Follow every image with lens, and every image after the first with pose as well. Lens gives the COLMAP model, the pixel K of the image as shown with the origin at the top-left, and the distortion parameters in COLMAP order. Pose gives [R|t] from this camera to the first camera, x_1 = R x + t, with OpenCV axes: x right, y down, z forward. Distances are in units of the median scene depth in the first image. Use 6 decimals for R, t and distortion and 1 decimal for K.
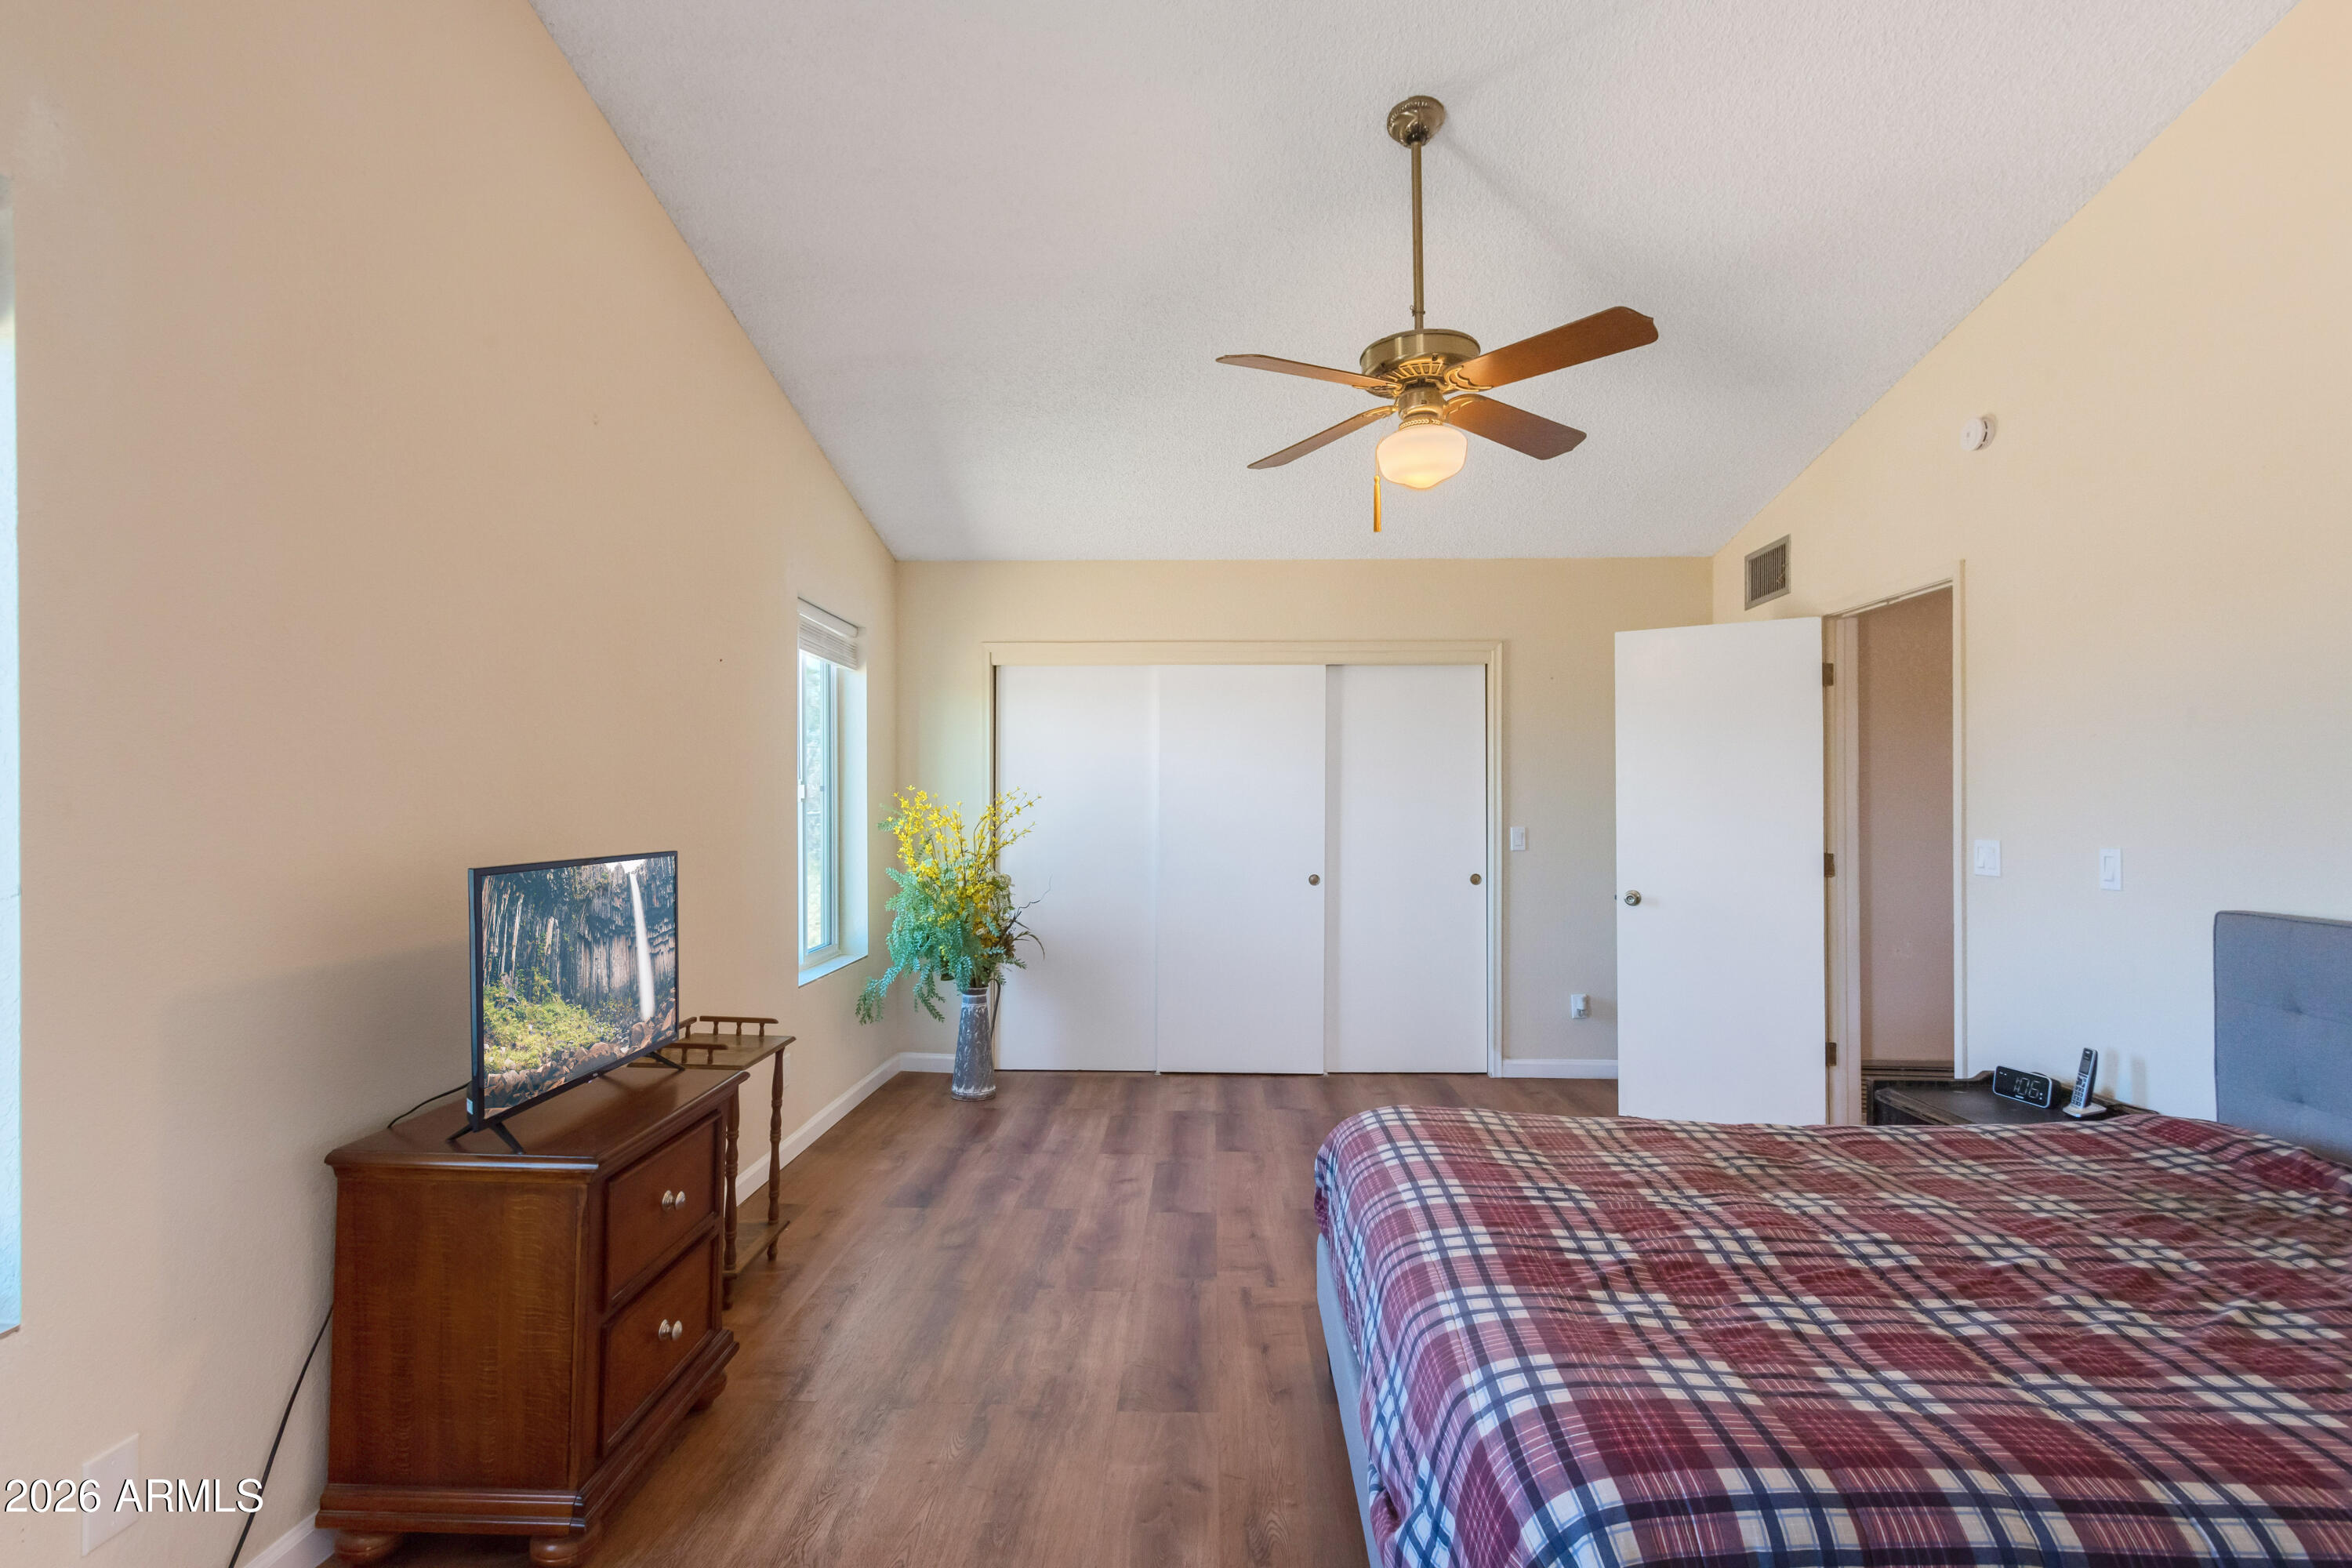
lens RADIAL K [[1134.5, 0, 1153.6], [0, 1134.5, 798.3], [0, 0, 1]] dist [0.003317, 0.003418]
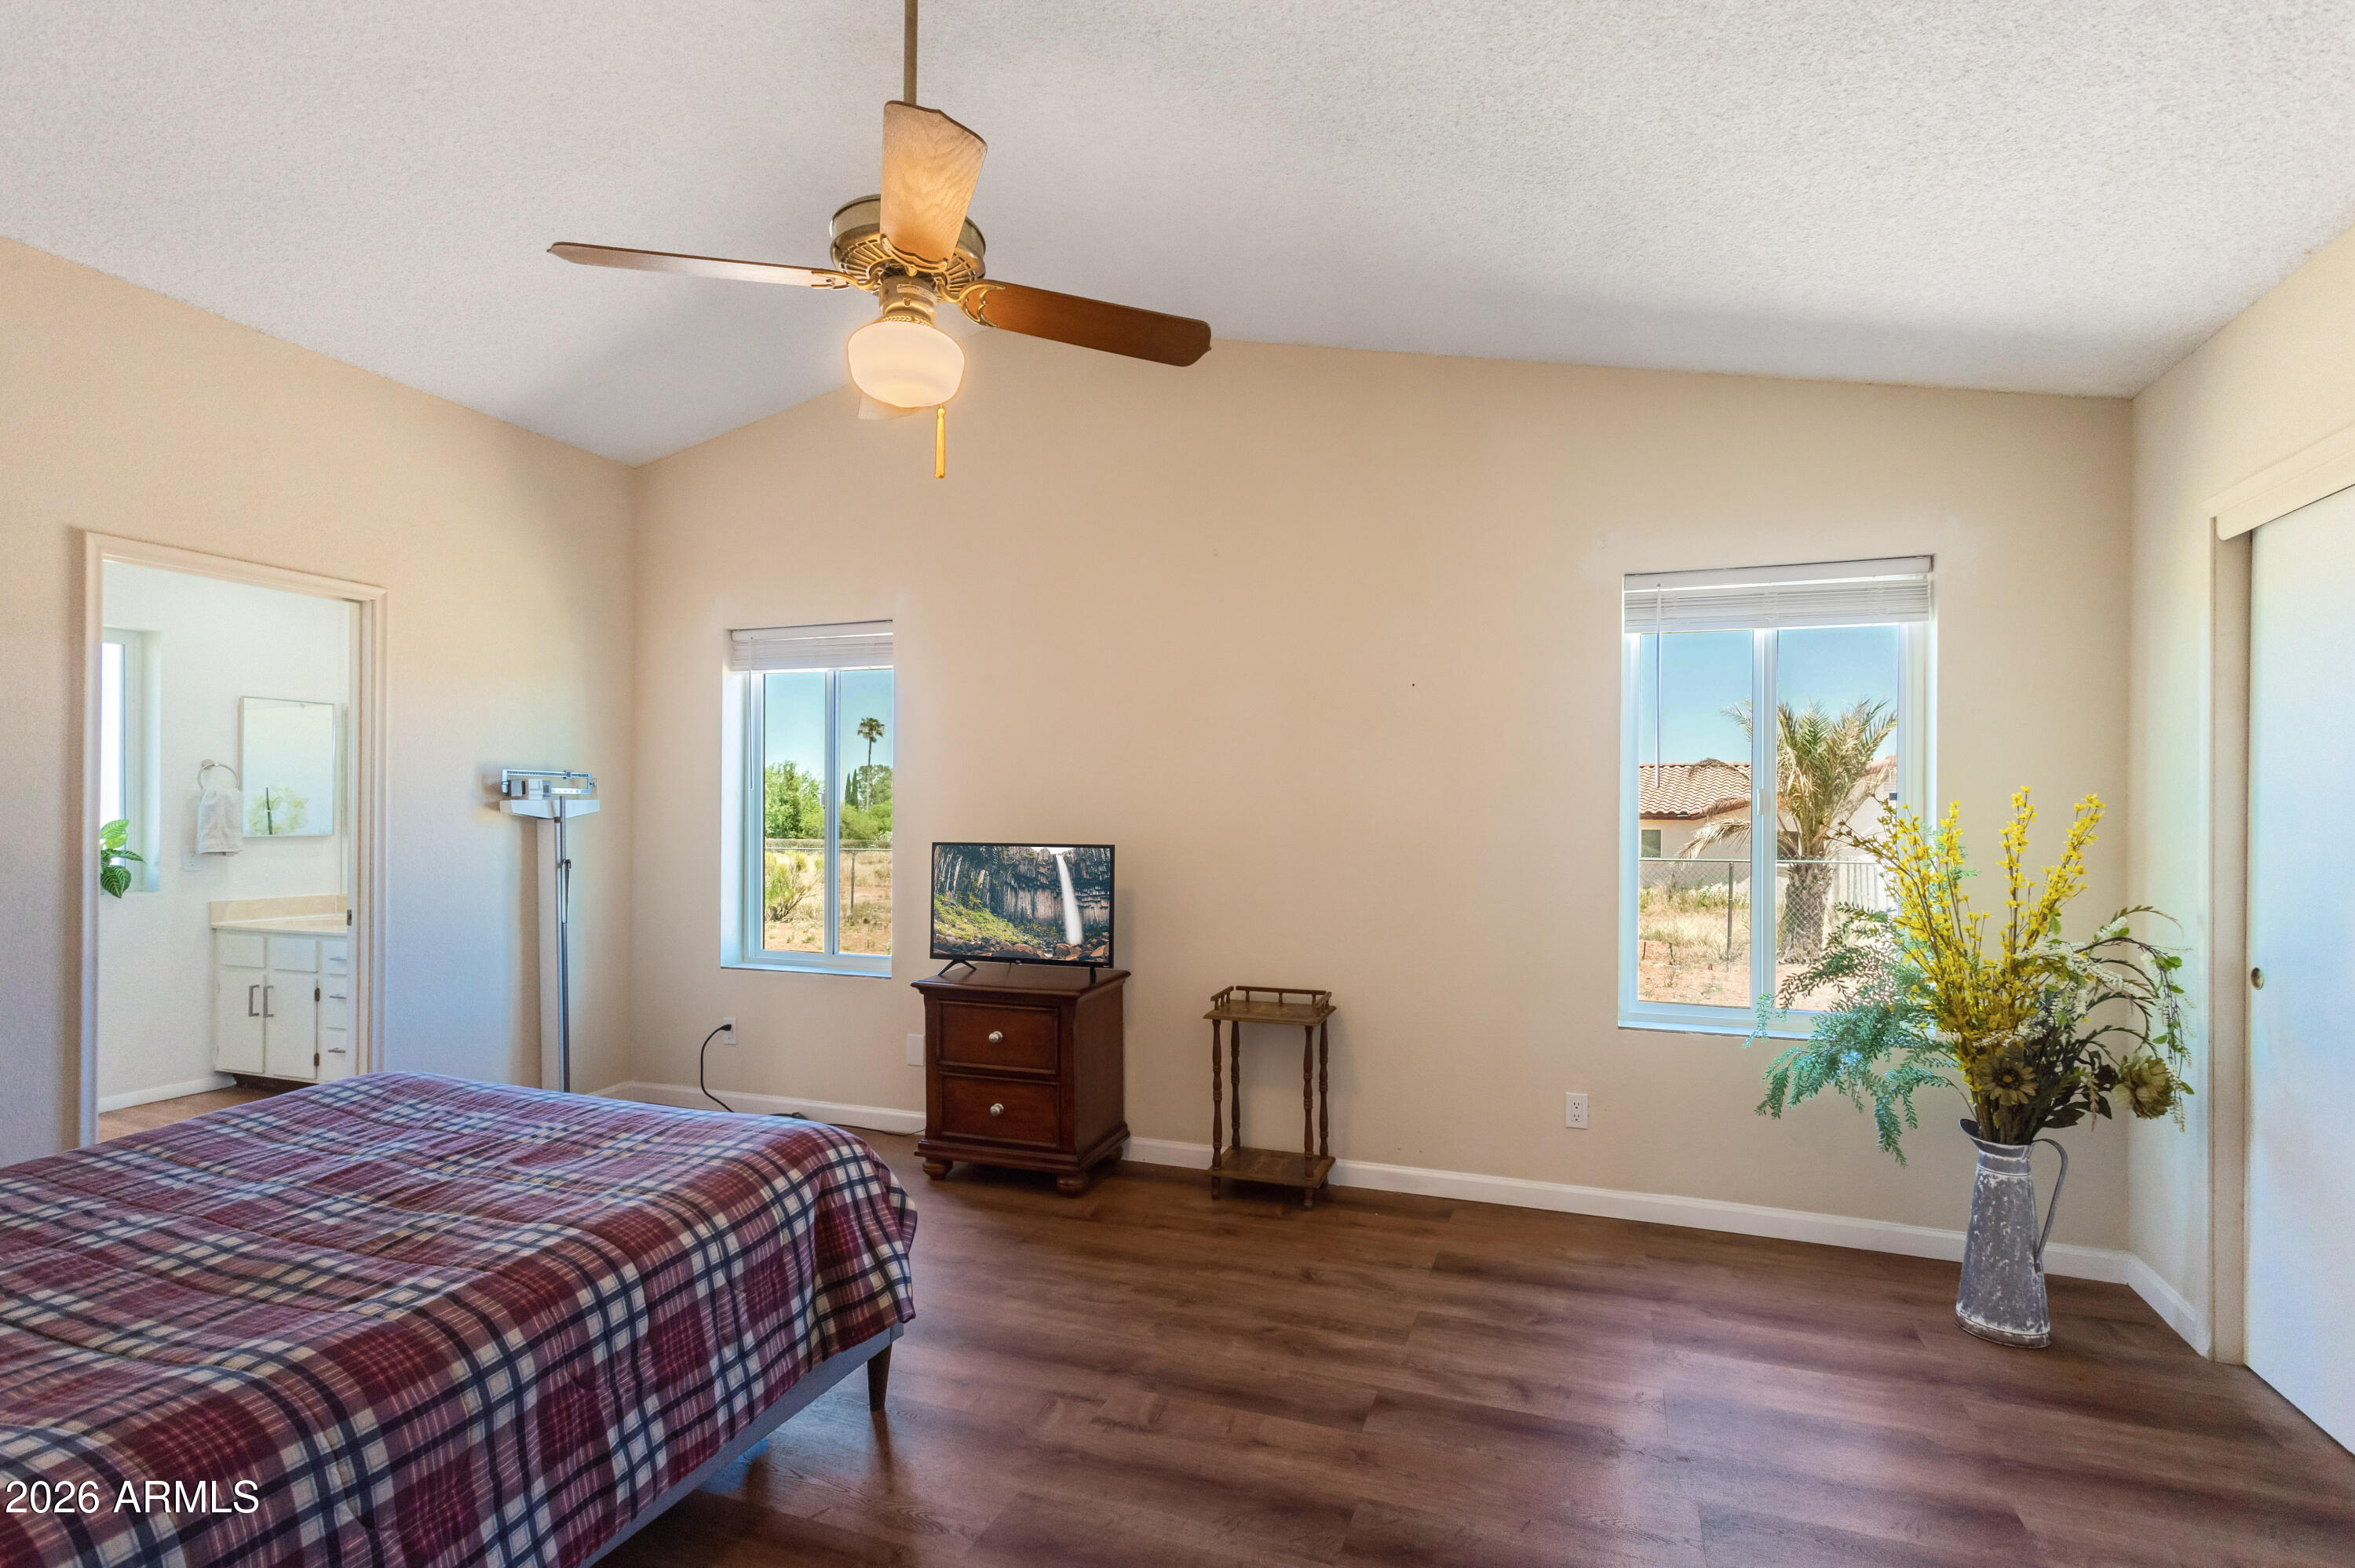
lens RADIAL K [[1135.8, 0, 1187.0], [0, 1135.8, 801.2], [0, 0, 1]] dist [0.003317, 0.003418]
pose [[-0.297112, -0.001721, -0.954841, 1.196397], [0.000265, 0.999998, -0.001884, -0.012188], [0.954843, -0.000813, -0.297111, 1.813834]]
